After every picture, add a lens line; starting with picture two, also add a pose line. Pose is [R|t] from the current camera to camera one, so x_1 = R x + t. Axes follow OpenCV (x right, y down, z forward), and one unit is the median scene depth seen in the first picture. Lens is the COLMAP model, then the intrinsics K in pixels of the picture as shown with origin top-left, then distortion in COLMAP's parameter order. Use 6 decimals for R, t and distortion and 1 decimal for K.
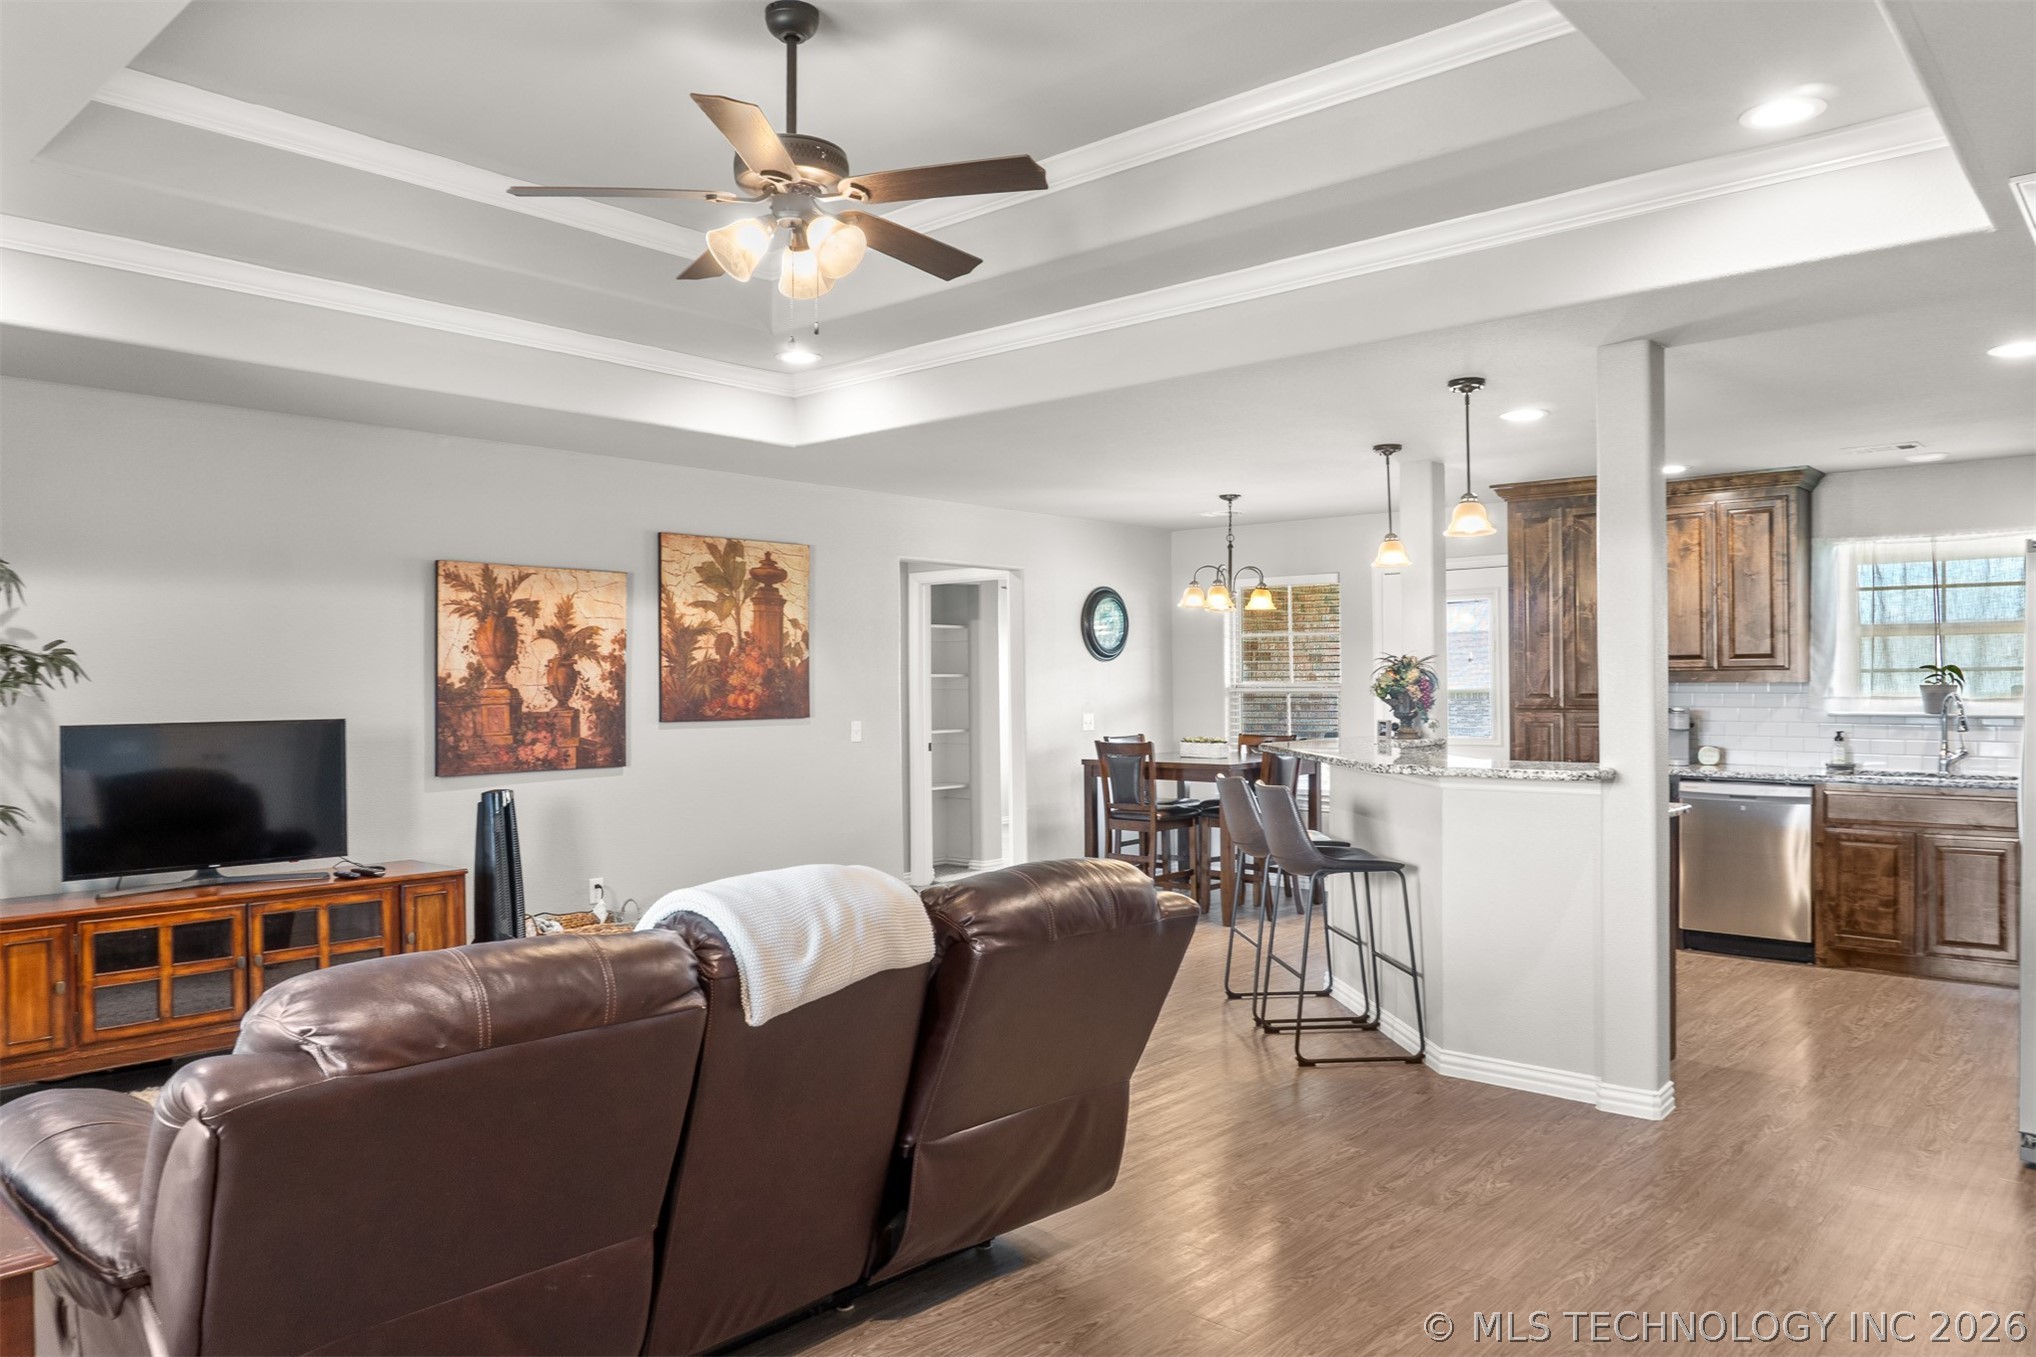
lens RADIAL K [[1357.7, 0, 1043.6], [0, 1357.7, 641.2], [0, 0, 1]] dist [-0.020309, -0.004815]
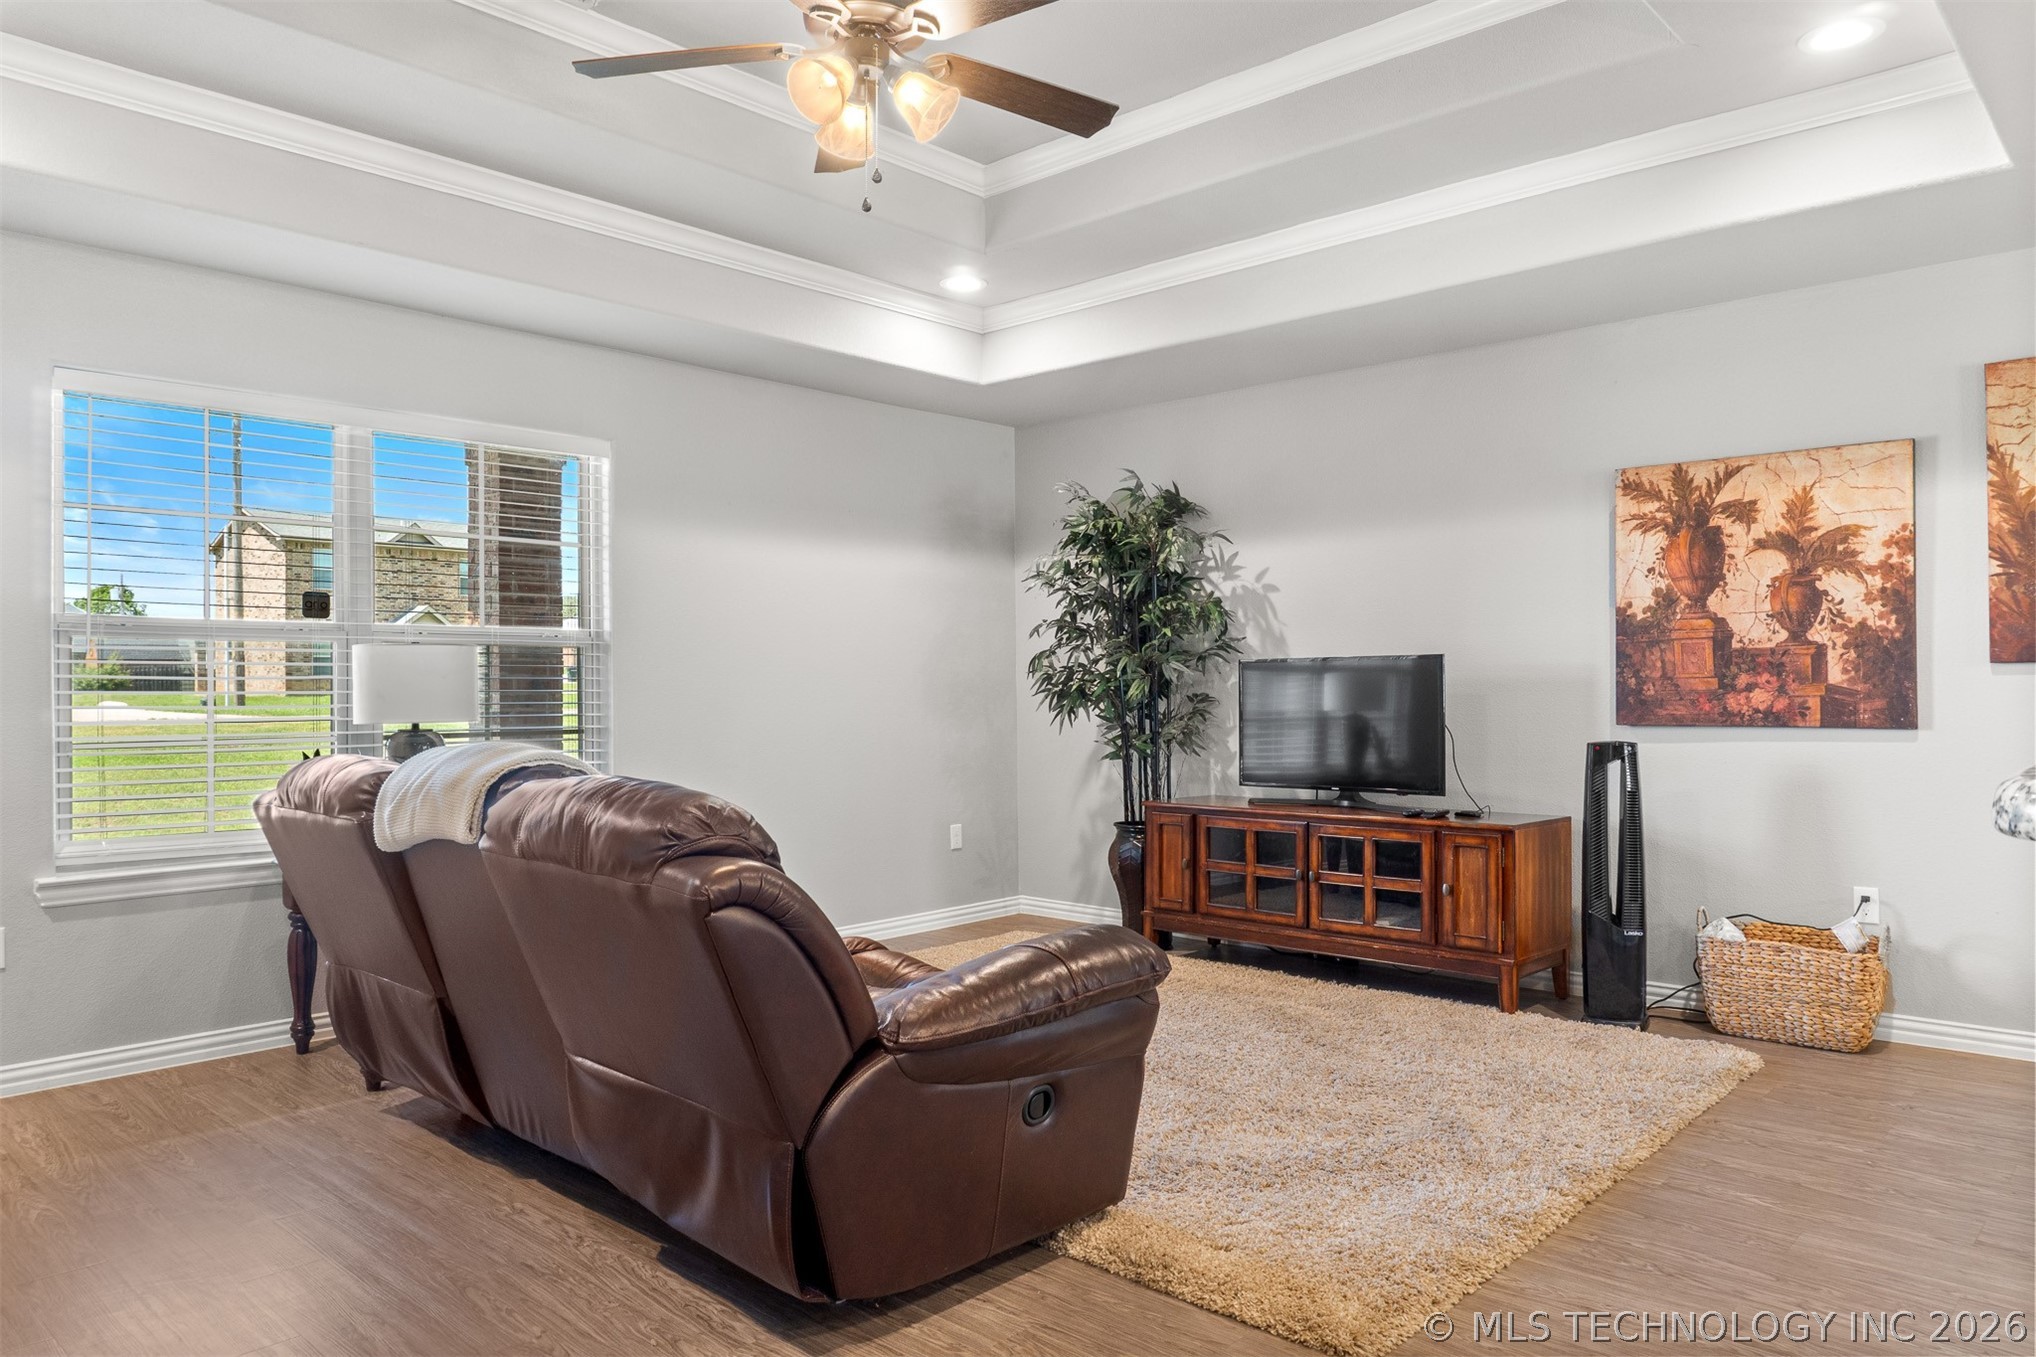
lens RADIAL K [[1357.7, 0, 1024.4], [0, 1357.7, 669.5], [0, 0, 1]] dist [-0.020309, -0.004815]
pose [[-0.026692, -0.009353, -0.999600, 0.385880], [0.037239, 0.999253, -0.010344, 0.056841], [0.998950, -0.037500, -0.026324, 0.613948]]
